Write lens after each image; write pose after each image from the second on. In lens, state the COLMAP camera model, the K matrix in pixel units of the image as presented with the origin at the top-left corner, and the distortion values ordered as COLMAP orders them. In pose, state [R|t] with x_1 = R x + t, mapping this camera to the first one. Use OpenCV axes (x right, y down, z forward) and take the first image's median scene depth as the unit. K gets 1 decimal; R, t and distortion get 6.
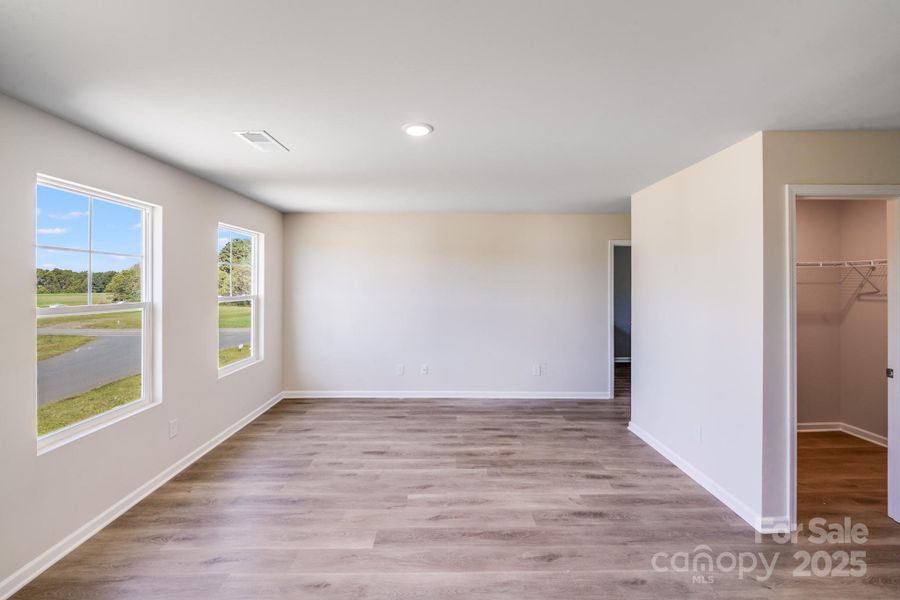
lens RADIAL K [[372.8, 0, 448.1], [0, 372.8, 284.8], [0, 0, 1]] dist [-0.002775, -0.001454]
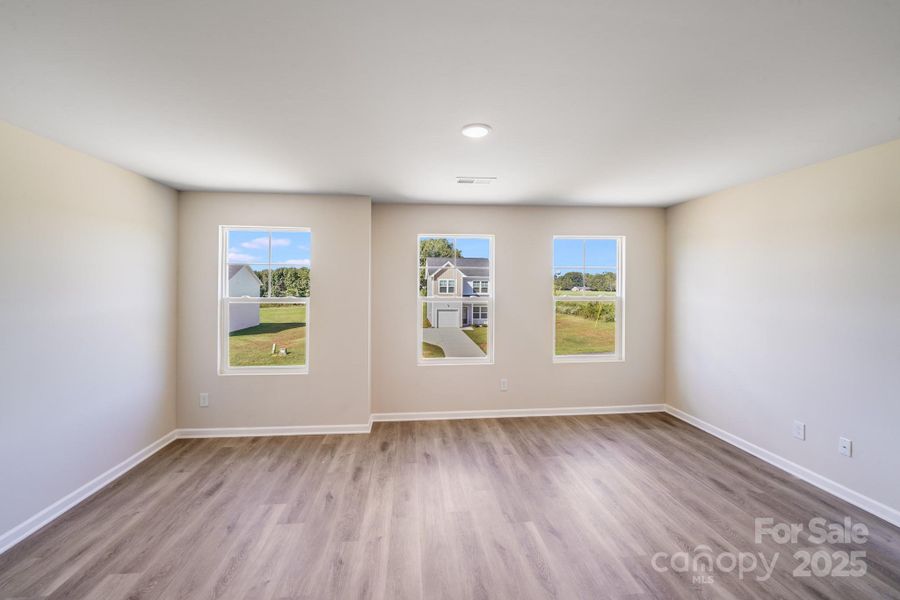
lens RADIAL K [[372.8, 0, 445.1], [0, 372.8, 281.1], [0, 0, 1]] dist [-0.002775, -0.001454]
pose [[0.091599, -0.007550, -0.995767, 0.731673], [-0.004386, 0.999958, -0.007985, -0.007035], [0.995786, 0.005099, 0.091562, 0.669338]]
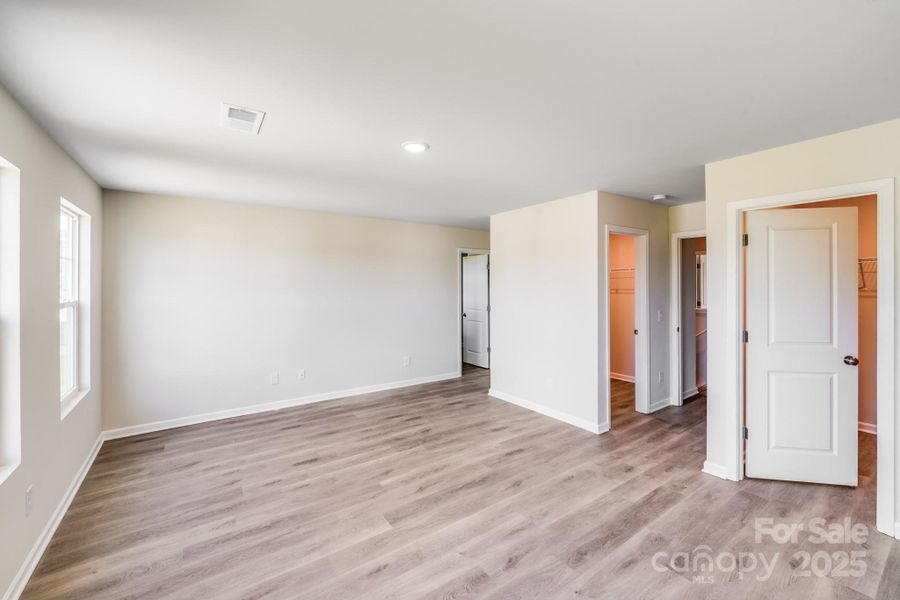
lens RADIAL K [[372.8, 0, 448.0], [0, 372.8, 292.9], [0, 0, 1]] dist [-0.002775, -0.001454]
pose [[0.824576, -0.019136, 0.565427, -0.509846], [0.006803, 0.999691, 0.023913, -0.003309], [-0.565710, -0.015871, 0.824451, 0.016247]]
